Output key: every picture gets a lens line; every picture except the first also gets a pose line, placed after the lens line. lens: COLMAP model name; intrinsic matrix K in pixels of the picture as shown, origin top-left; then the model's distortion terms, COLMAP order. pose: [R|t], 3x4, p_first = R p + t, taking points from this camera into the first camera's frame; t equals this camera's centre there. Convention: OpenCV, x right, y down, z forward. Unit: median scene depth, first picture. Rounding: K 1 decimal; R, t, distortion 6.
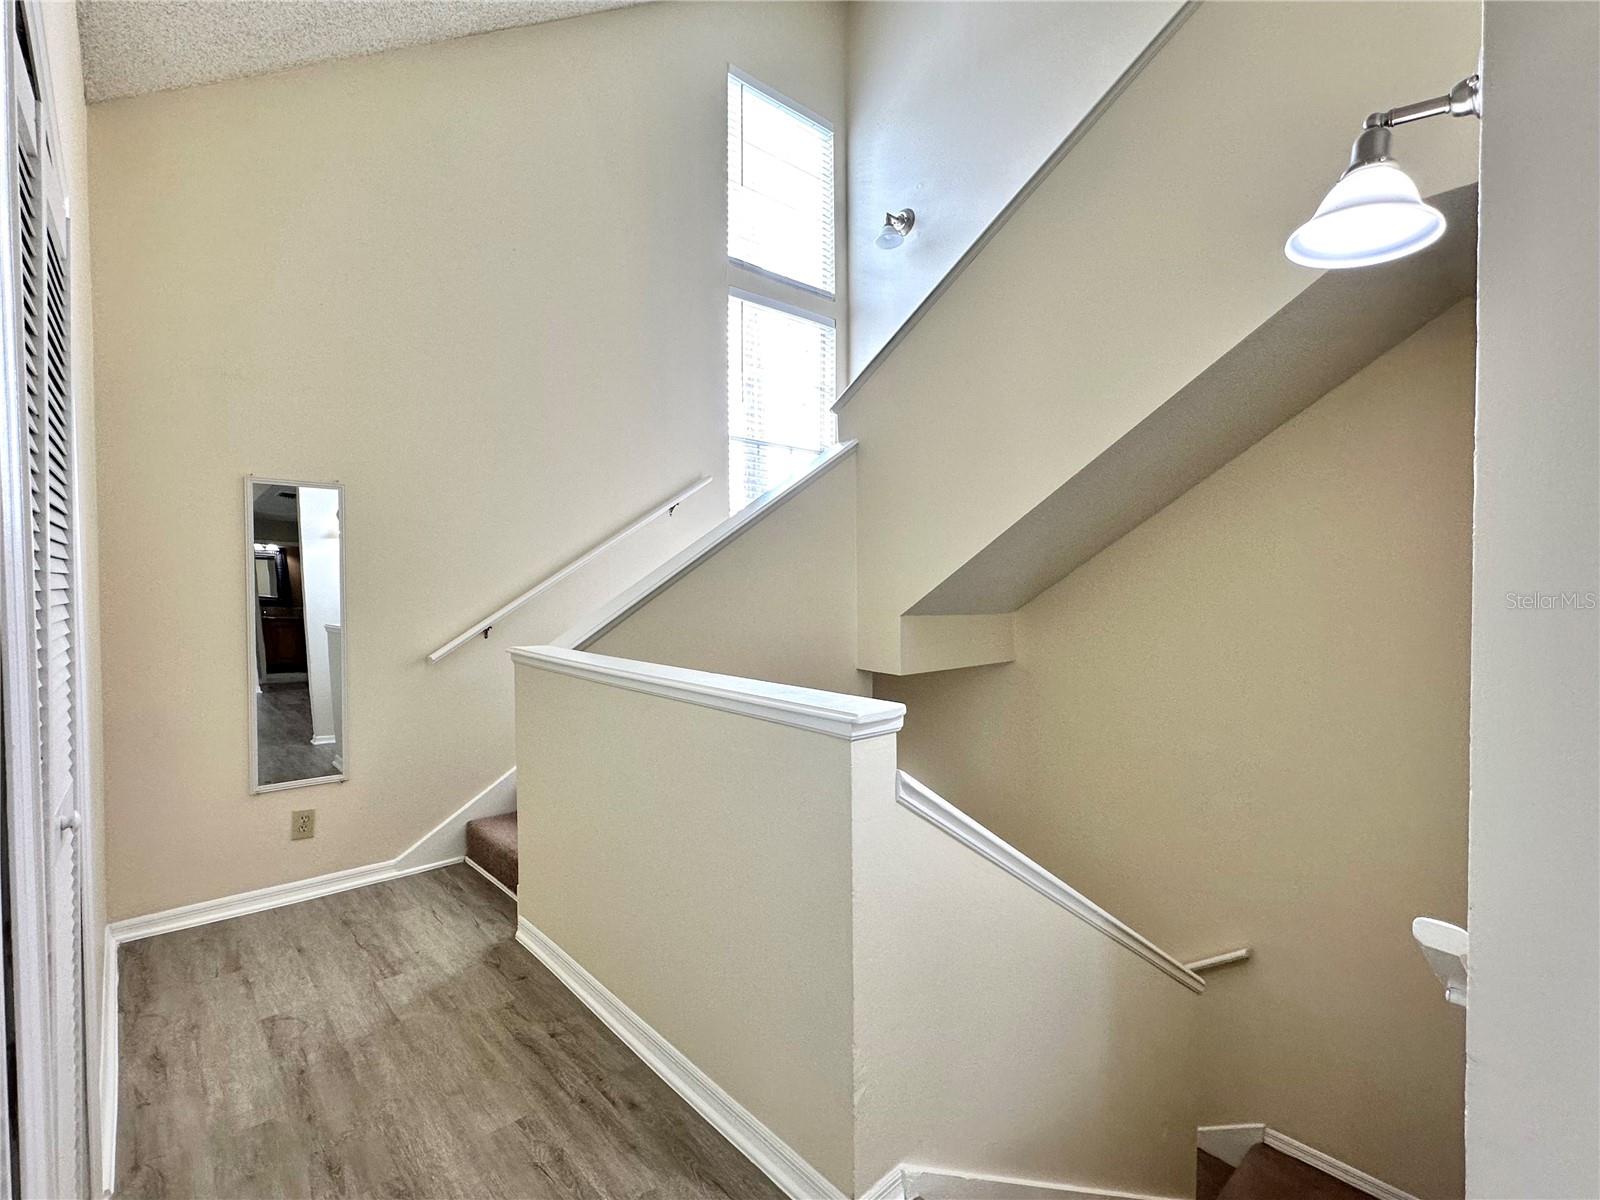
lens RADIAL K [[735.0, 0, 796.8], [0, 735.0, 591.4], [0, 0, 1]] dist [0.000417, 0.000401]
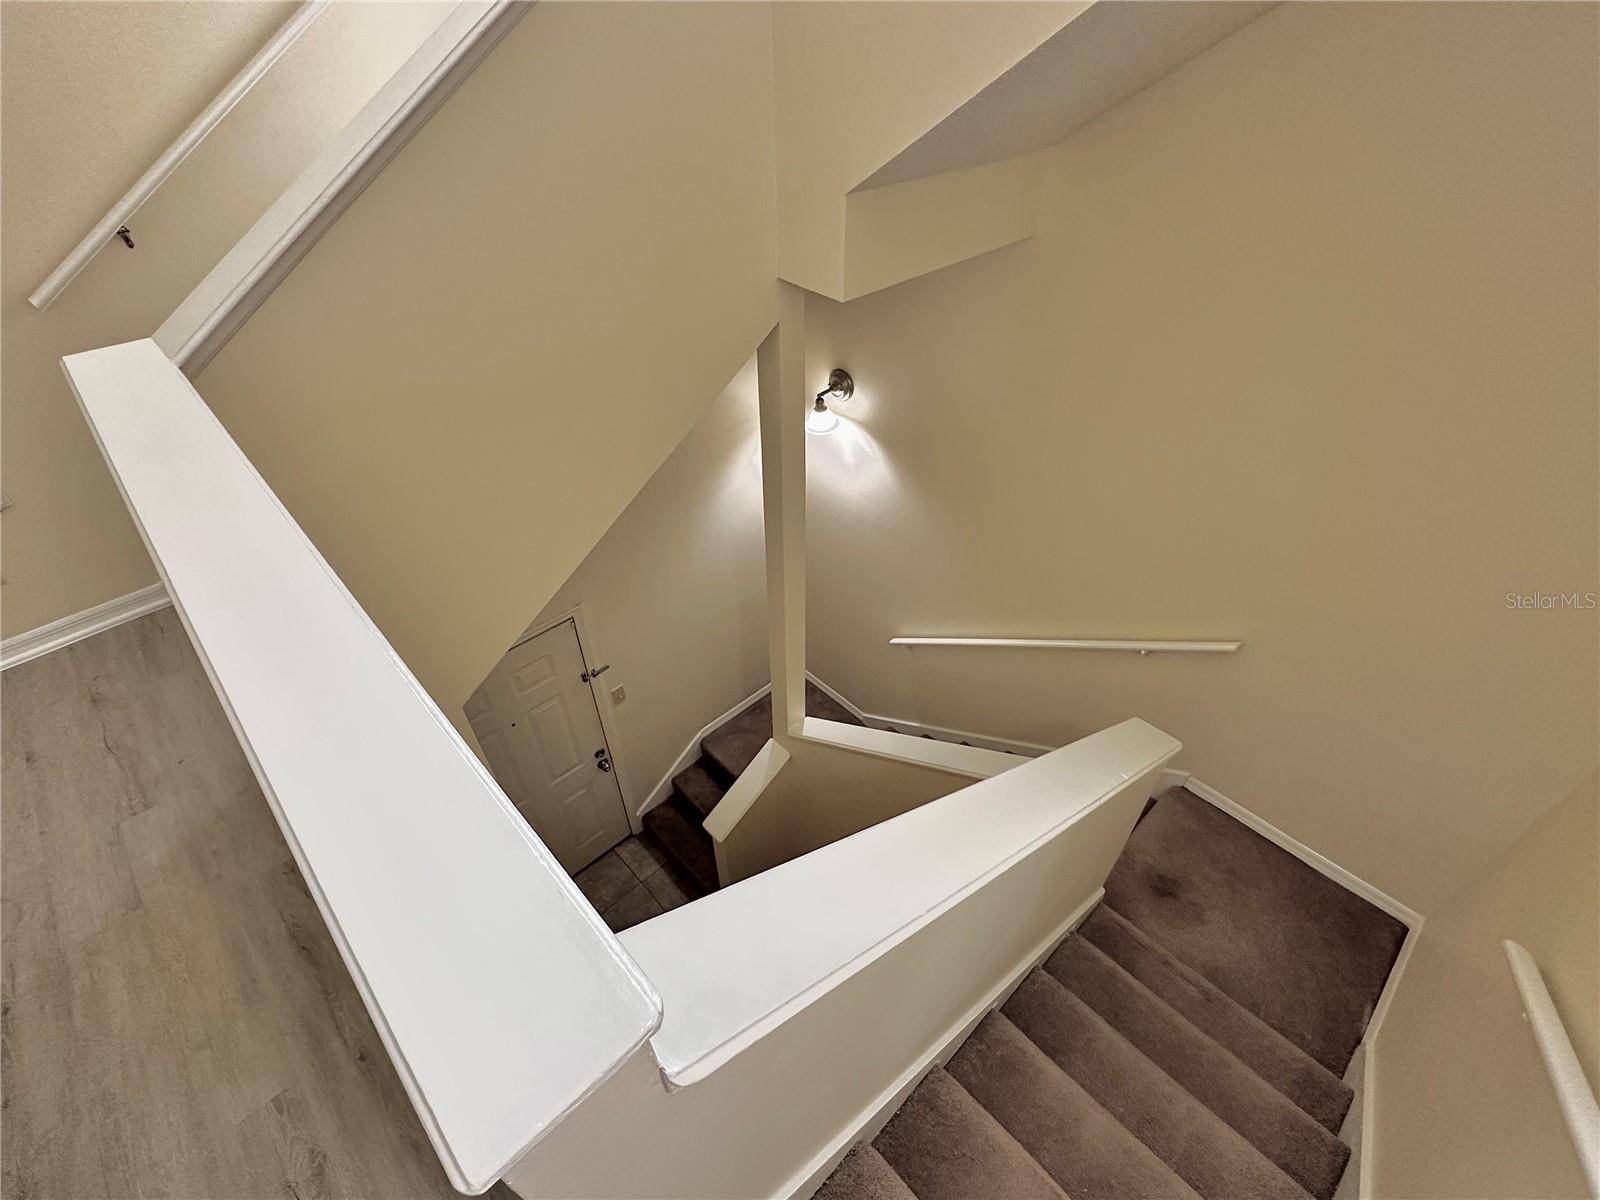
lens RADIAL K [[735.0, 0, 796.8], [0, 735.0, 591.4], [0, 0, 1]] dist [0.000417, 0.000401]
pose [[0.999771, -0.020014, 0.007615, 0.127305], [0.010328, 0.762184, 0.647278, -0.137068], [-0.018758, -0.647051, 0.762216, 0.510830]]
